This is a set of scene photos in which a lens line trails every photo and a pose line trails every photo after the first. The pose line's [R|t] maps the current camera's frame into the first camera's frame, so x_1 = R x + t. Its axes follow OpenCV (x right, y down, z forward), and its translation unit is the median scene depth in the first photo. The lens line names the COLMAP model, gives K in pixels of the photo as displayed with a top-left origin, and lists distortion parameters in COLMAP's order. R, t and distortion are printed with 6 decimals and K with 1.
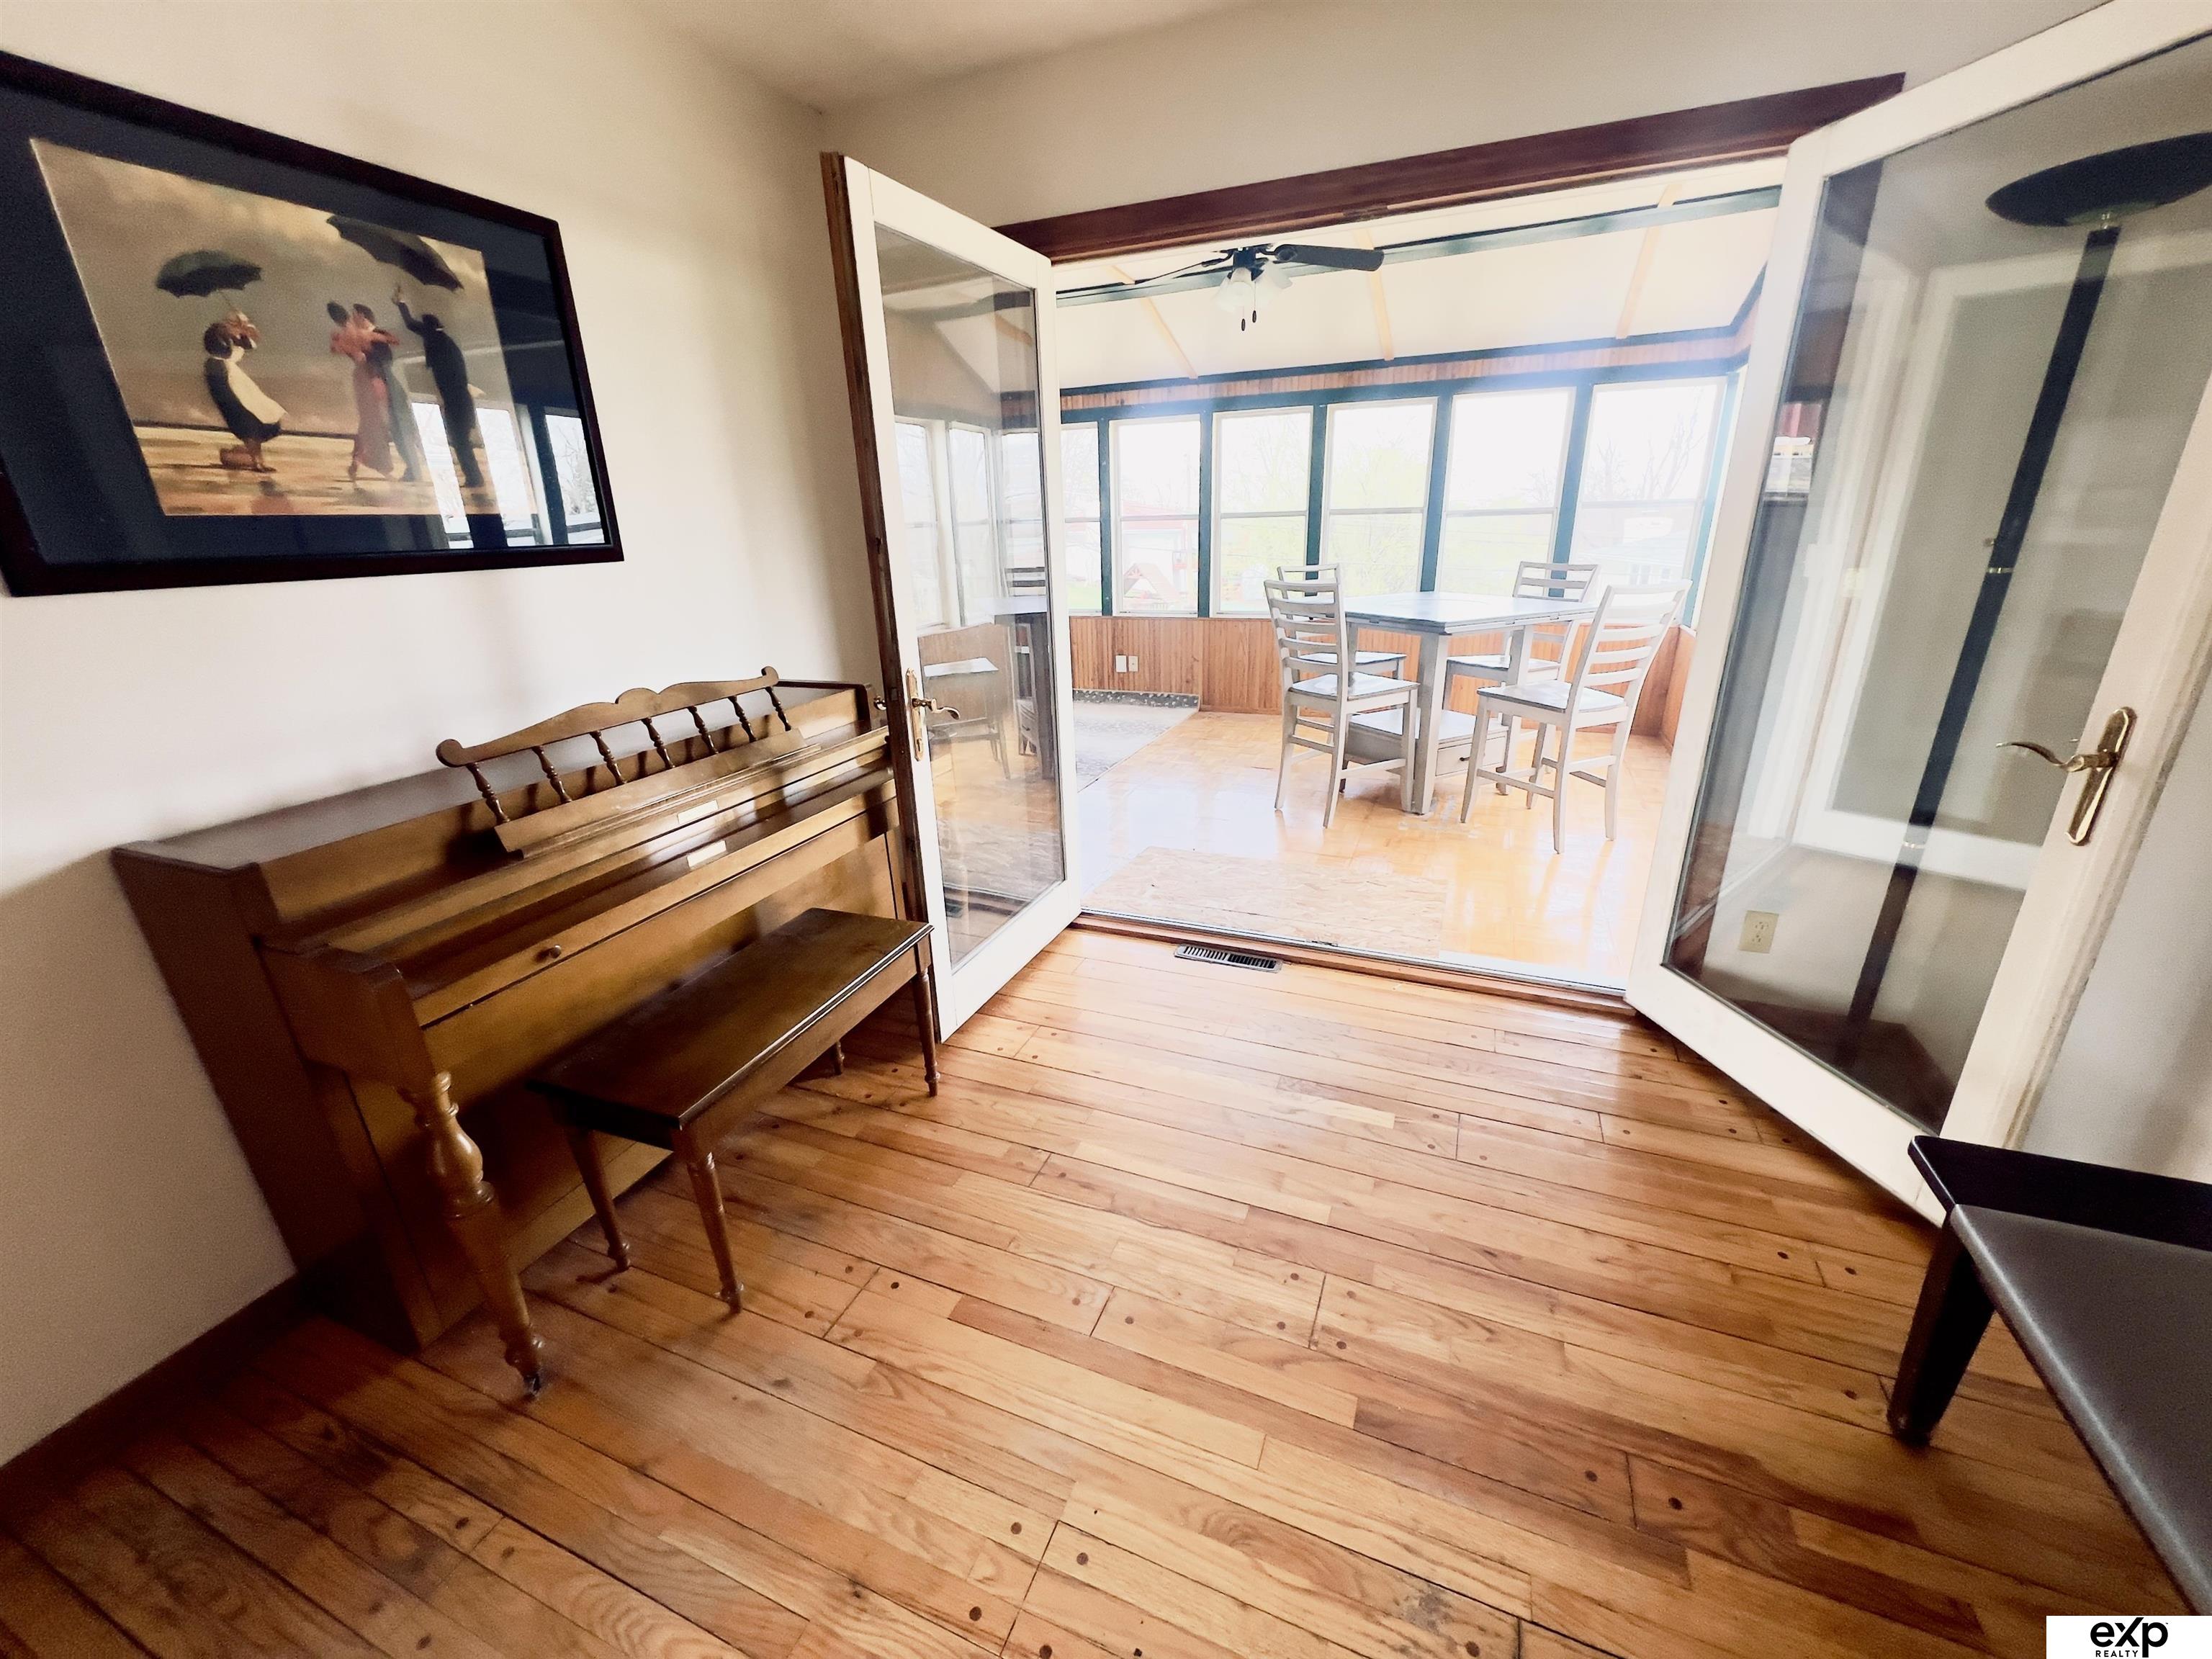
lens RADIAL K [[883.5, 0, 1112.6], [0, 883.5, 832.7], [0, 0, 1]] dist [-0.001432, -0.000152]
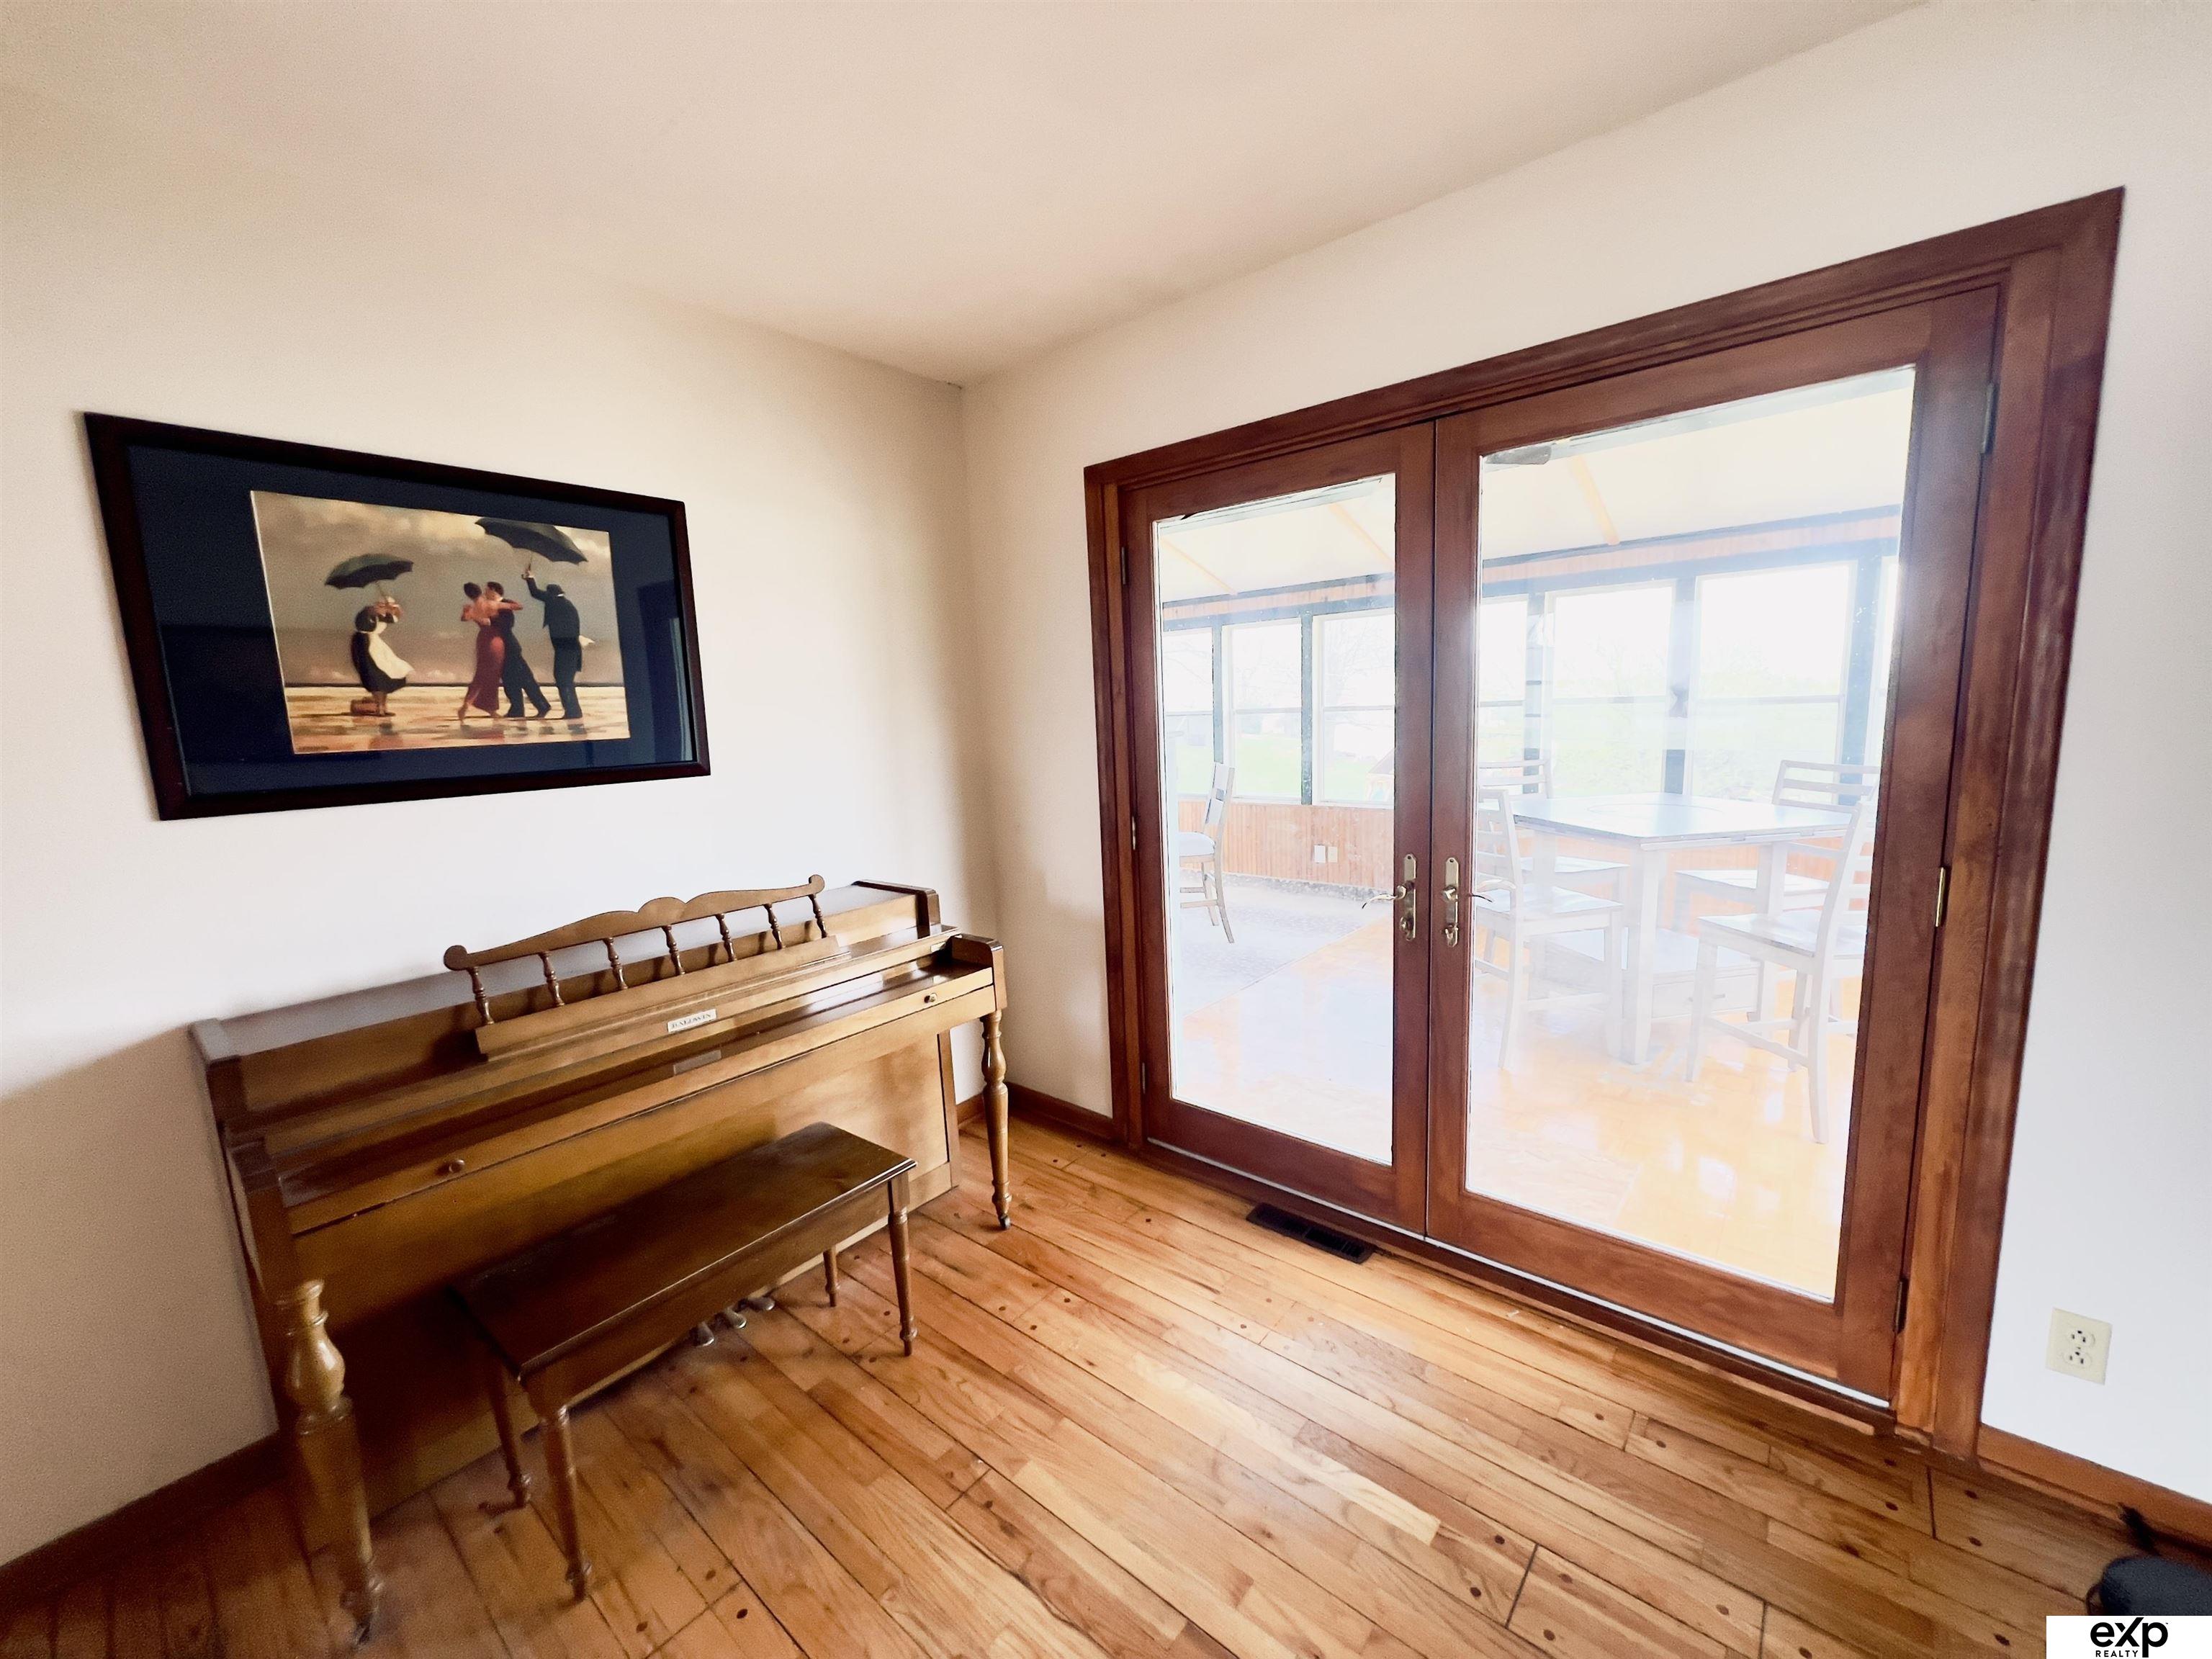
lens RADIAL K [[885.2, 0, 1109.1], [0, 885.2, 832.6], [0, 0, 1]] dist [-0.002524, 0.000444]
pose [[0.953516, 0.033970, -0.299422, 0.341710], [-0.089881, 0.980458, -0.174993, -0.118899], [0.287626, 0.193771, 0.937936, 0.160044]]
